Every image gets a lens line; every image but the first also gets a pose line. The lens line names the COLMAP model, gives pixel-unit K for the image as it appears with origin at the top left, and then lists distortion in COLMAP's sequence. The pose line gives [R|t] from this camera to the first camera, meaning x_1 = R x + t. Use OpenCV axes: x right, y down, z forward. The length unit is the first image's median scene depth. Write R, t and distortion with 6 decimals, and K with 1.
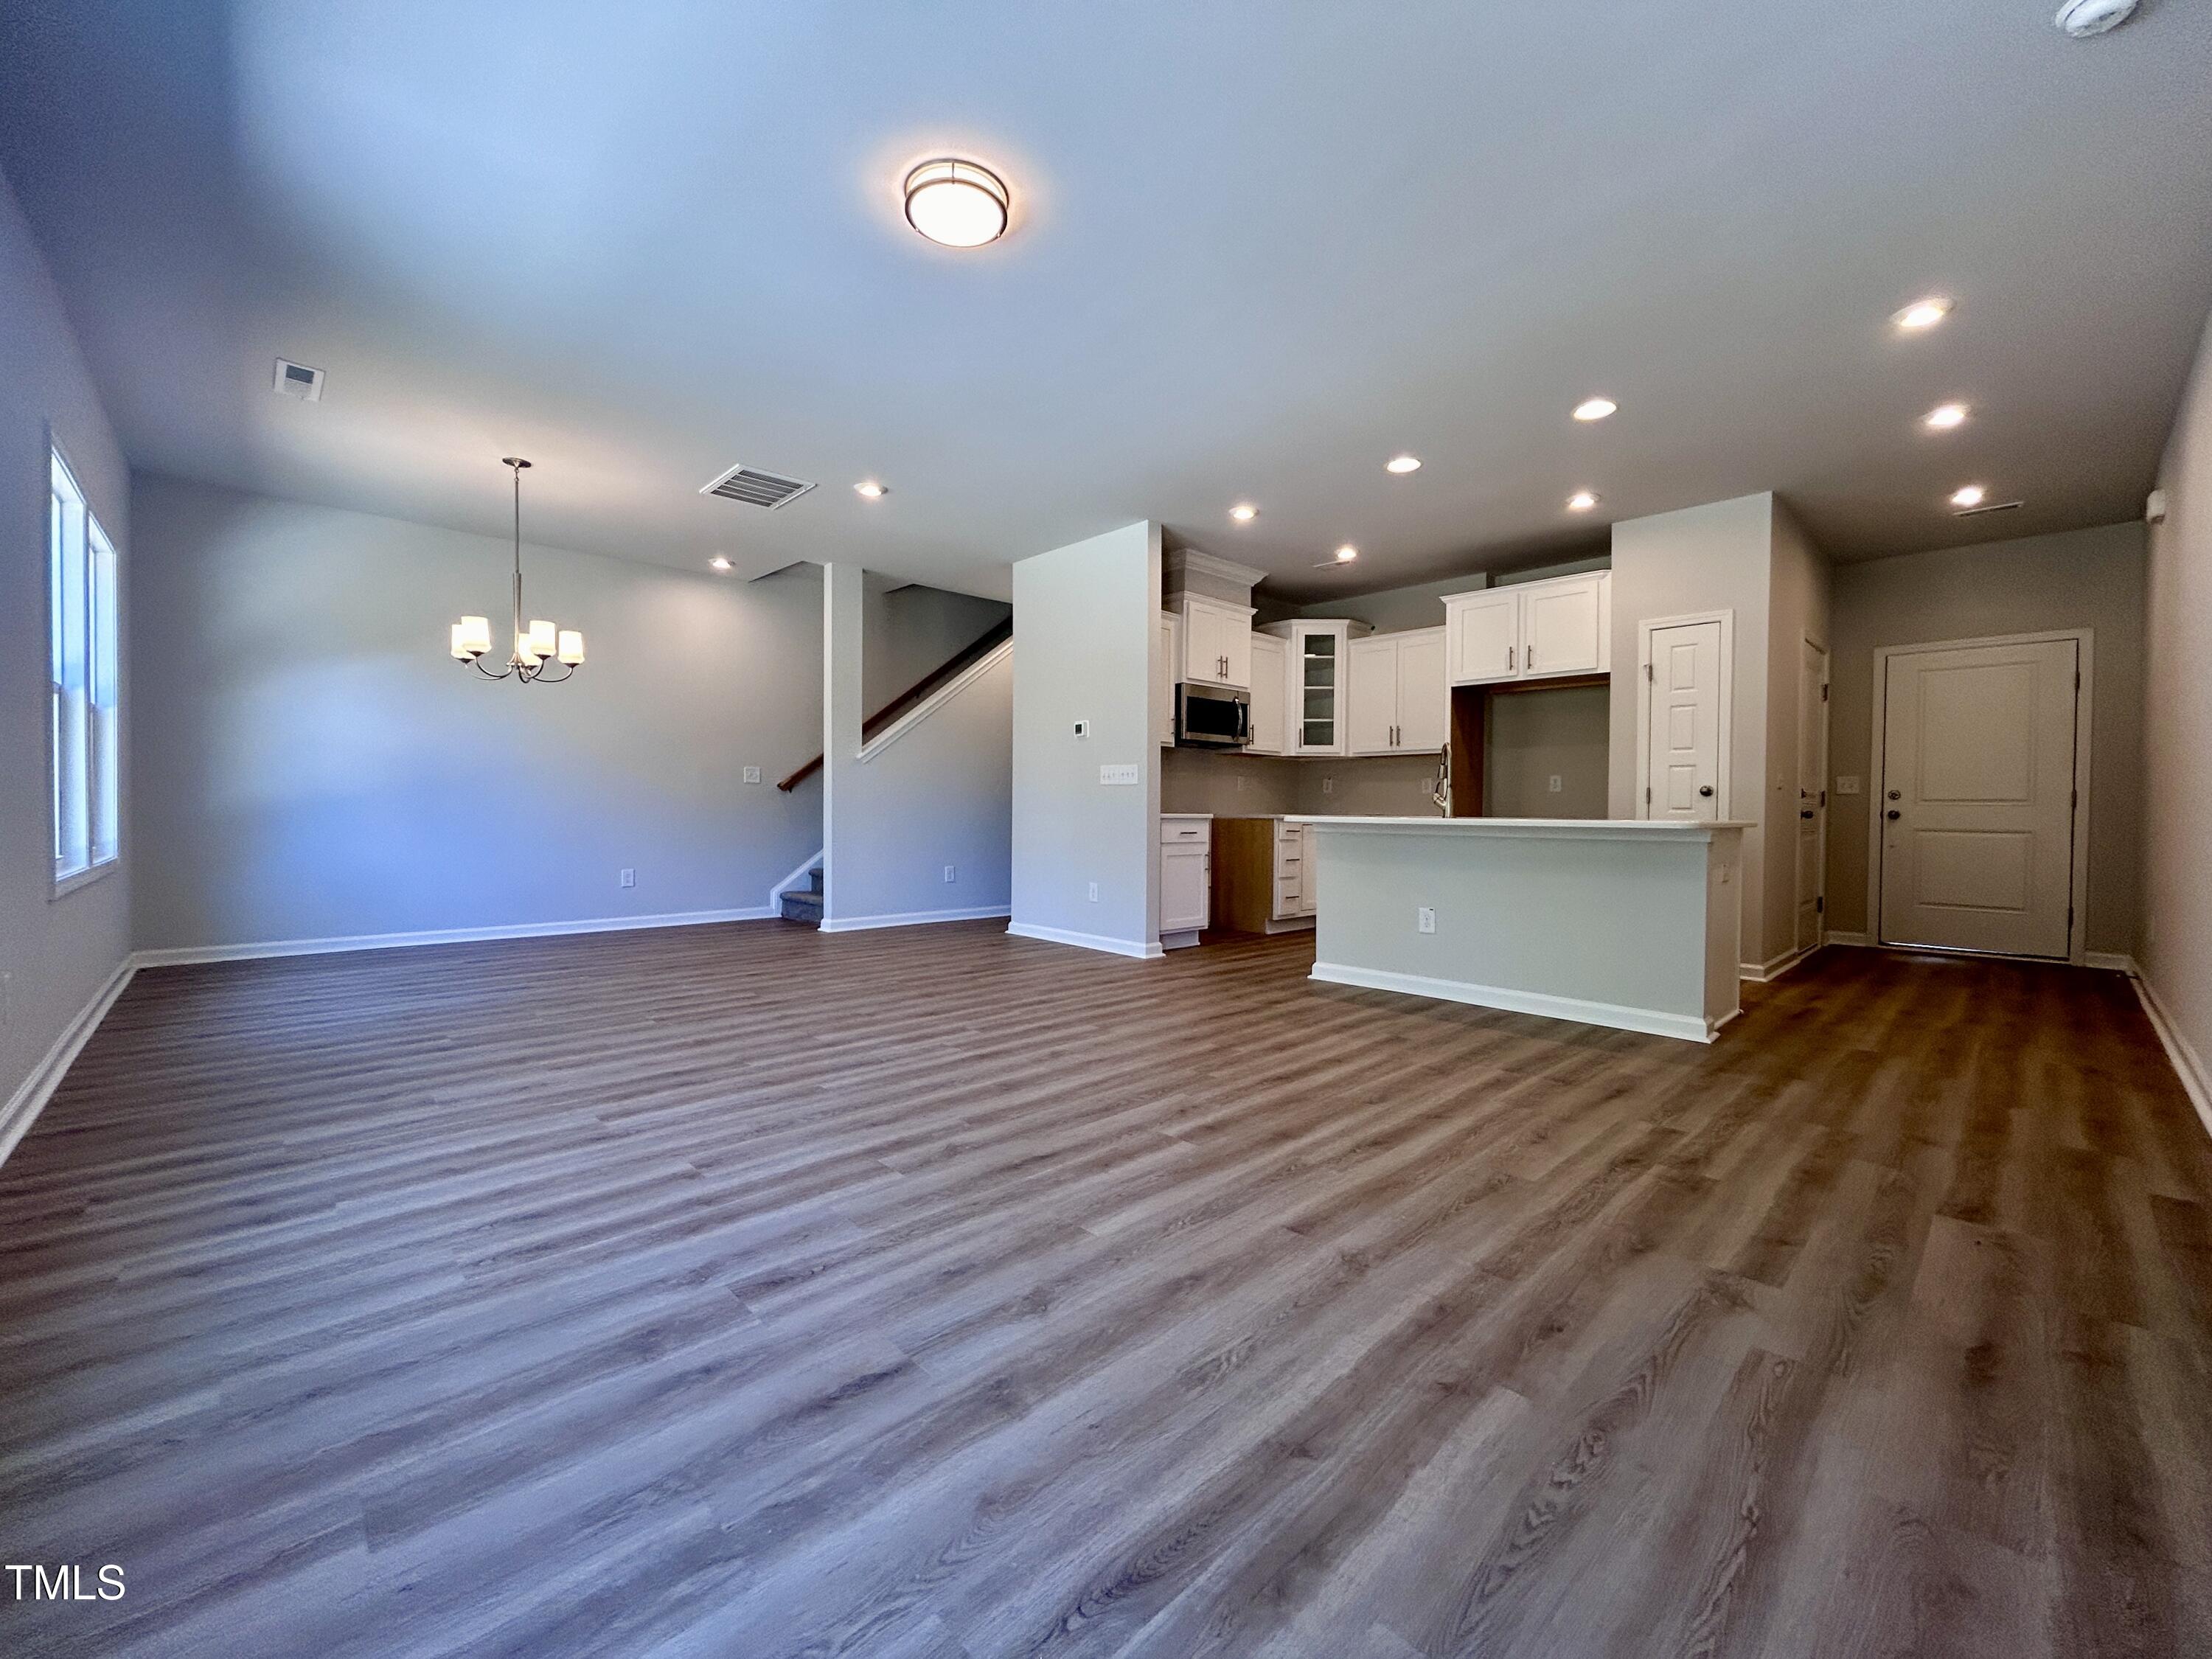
lens RADIAL K [[895.3, 0, 1105.3], [0, 895.3, 824.4], [0, 0, 1]] dist [-0.002833, 0.001018]
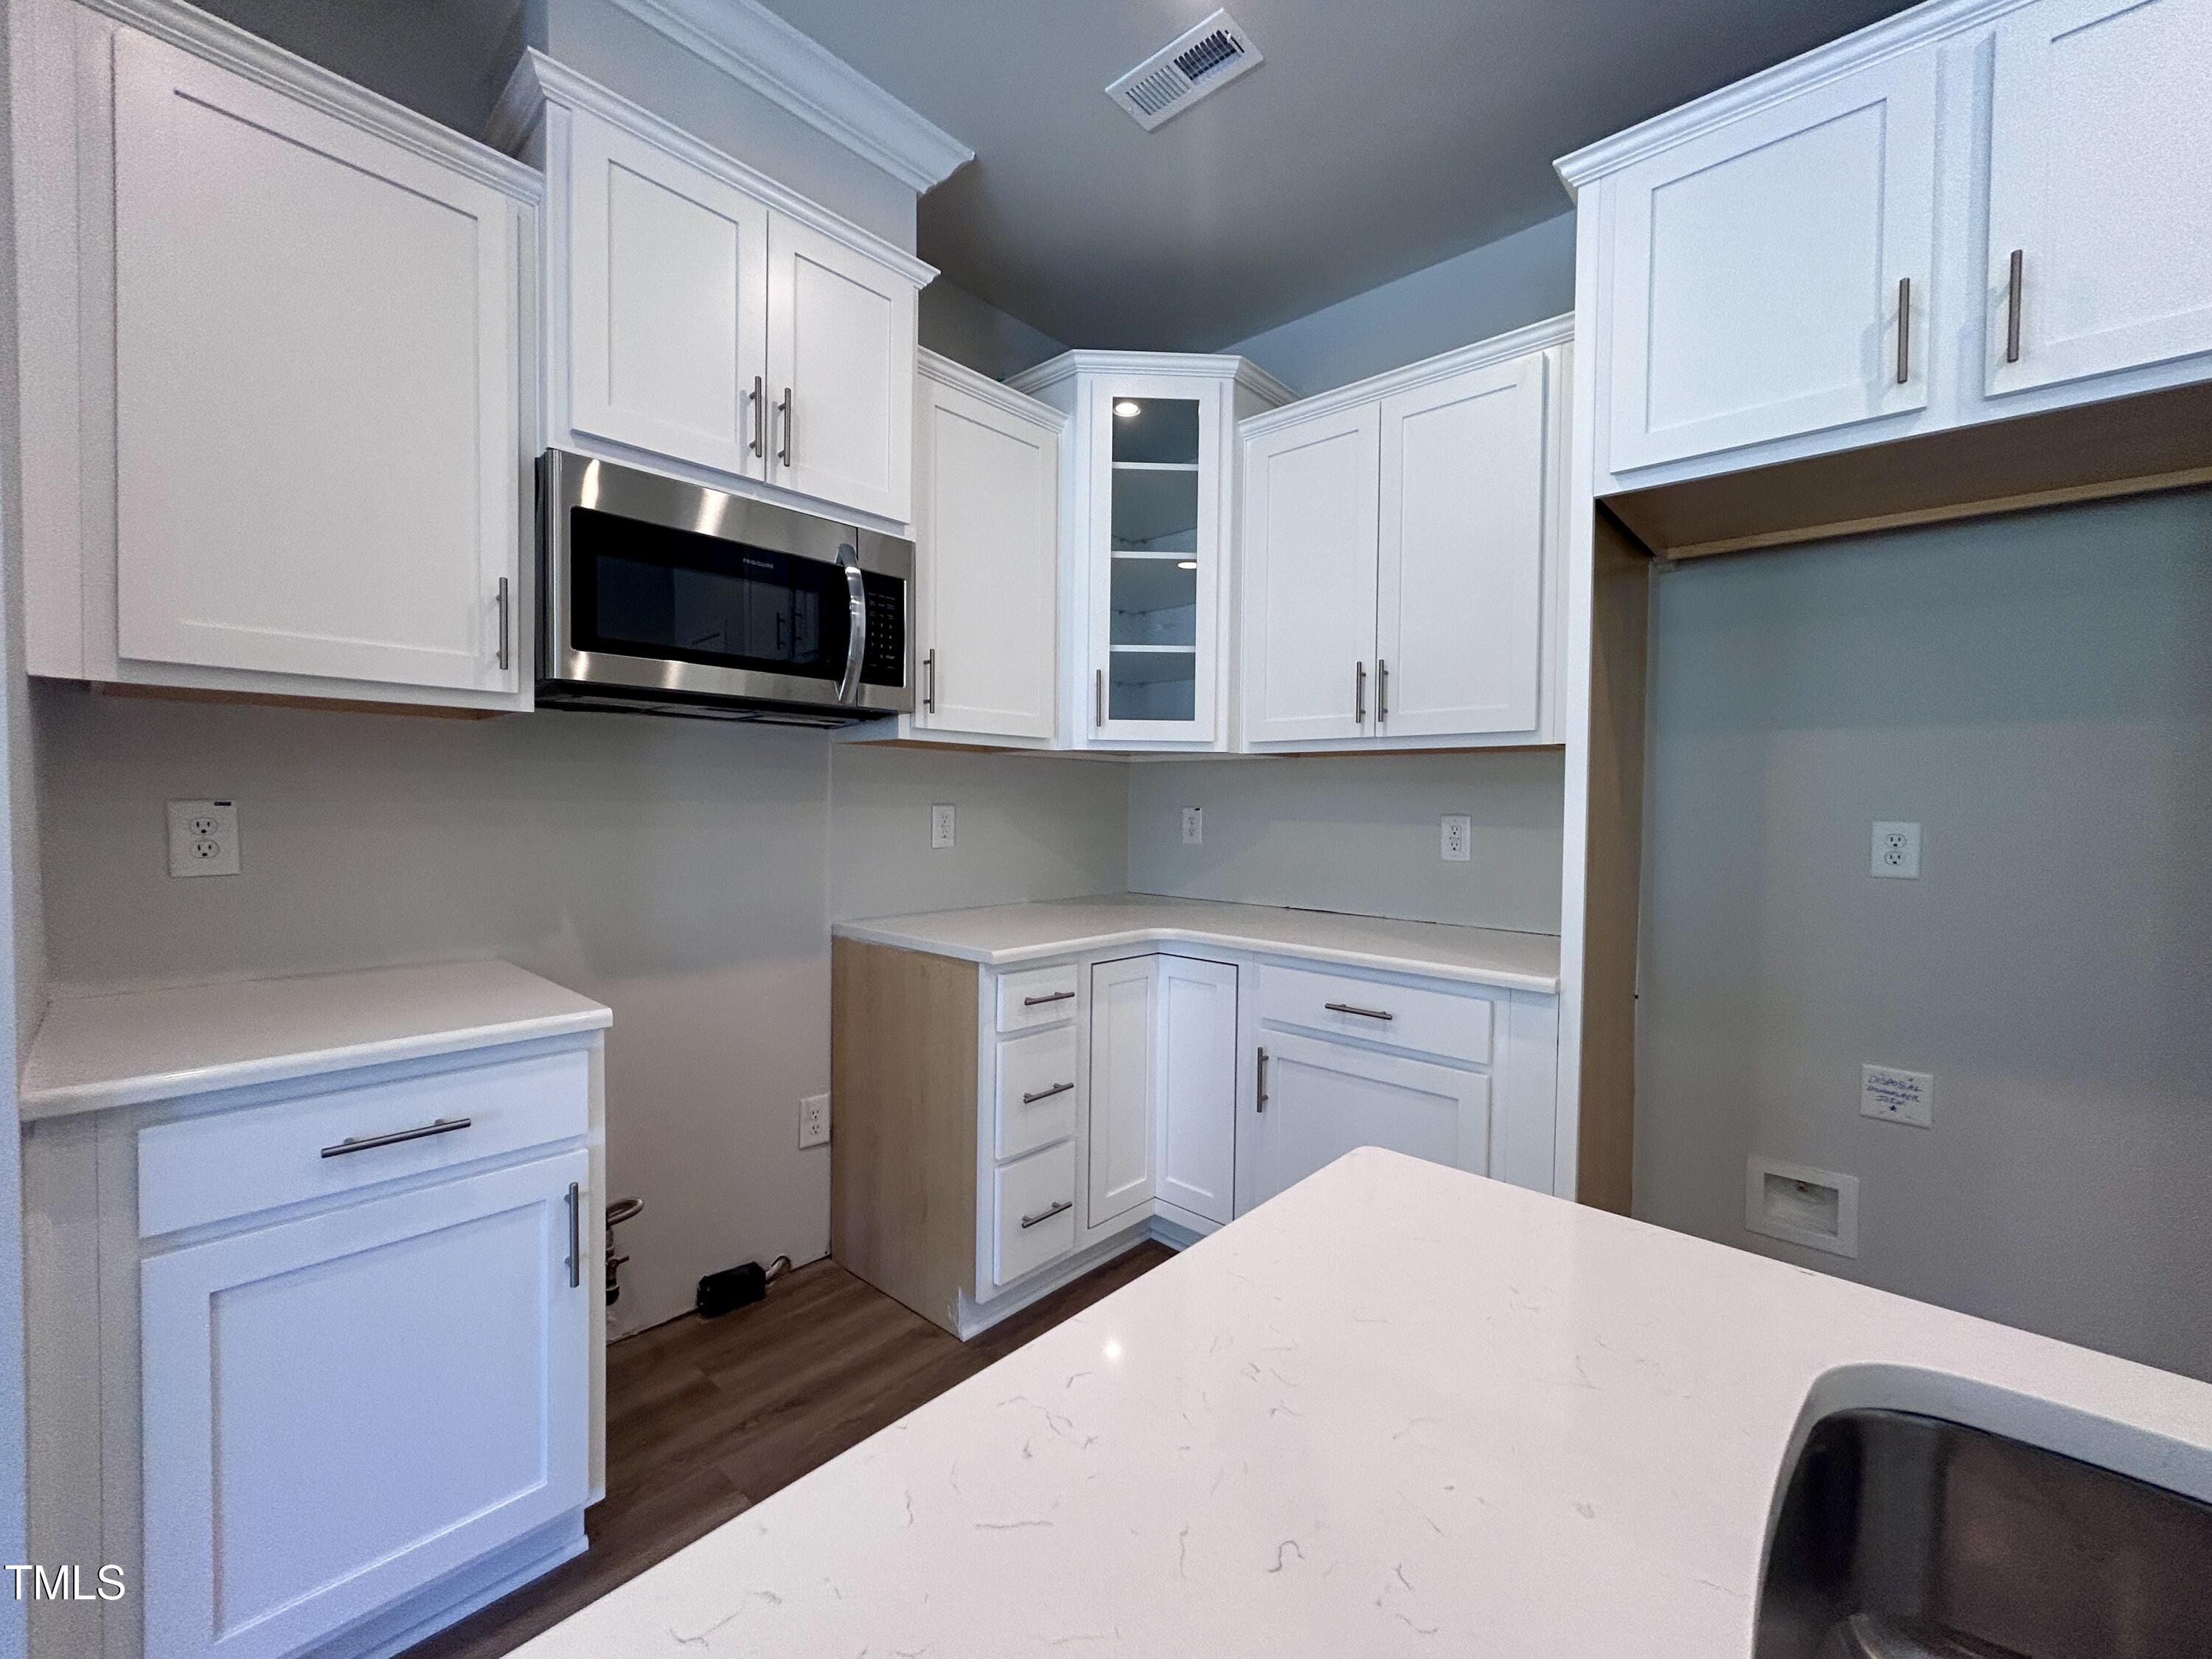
lens RADIAL K [[895.3, 0, 1105.3], [0, 895.3, 824.4], [0, 0, 1]] dist [-0.002833, 0.001018]
pose [[0.996897, 0.000338, 0.078715, 0.199812], [-0.000876, 0.999976, 0.006802, -0.052129], [-0.078711, -0.006850, 0.996874, 0.679130]]
